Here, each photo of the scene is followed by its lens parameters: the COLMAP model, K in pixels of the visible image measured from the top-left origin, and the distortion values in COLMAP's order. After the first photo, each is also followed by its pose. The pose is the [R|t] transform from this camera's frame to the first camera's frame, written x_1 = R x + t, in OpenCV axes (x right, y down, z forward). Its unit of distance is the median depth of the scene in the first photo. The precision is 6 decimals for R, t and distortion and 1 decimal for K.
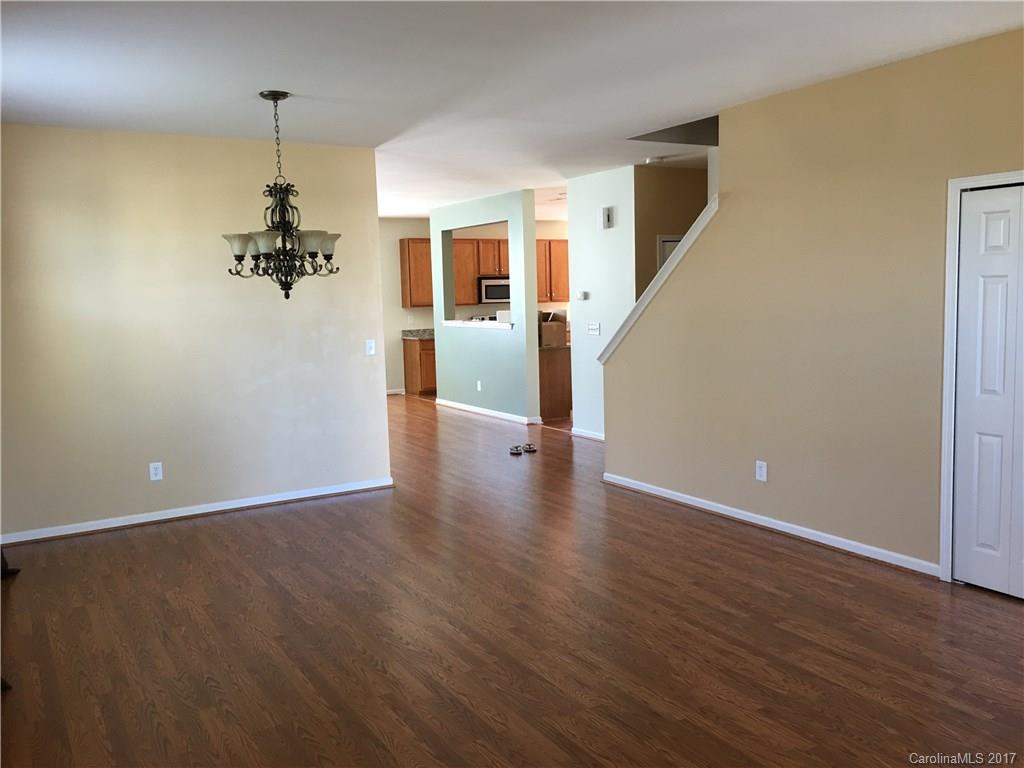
lens RADIAL K [[873.9, 0, 512.0], [0, 873.9, 384.0], [0, 0, 1]] dist [-0.004669, -0.001297]
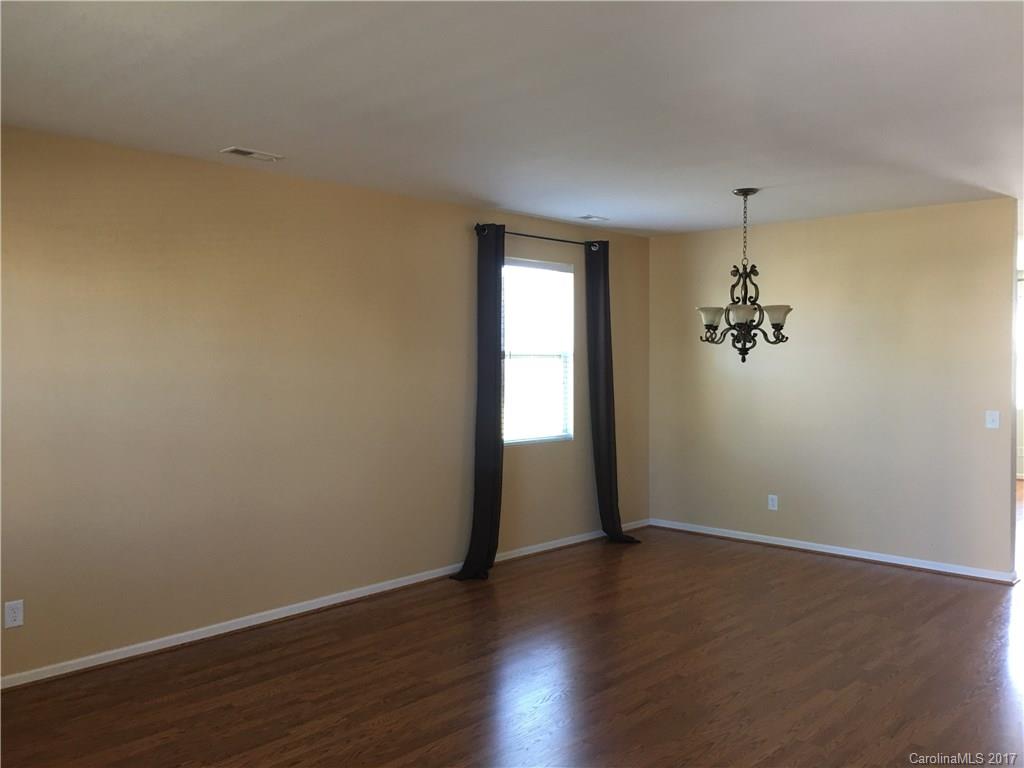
lens RADIAL K [[873.9, 0, 512.0], [0, 873.9, 384.0], [0, 0, 1]] dist [-0.004669, -0.001297]
pose [[0.304461, 0.072155, -0.949788, 0.763448], [-0.126041, 0.991410, 0.034913, -0.071497], [0.944149, 0.109082, 0.310940, 0.353423]]
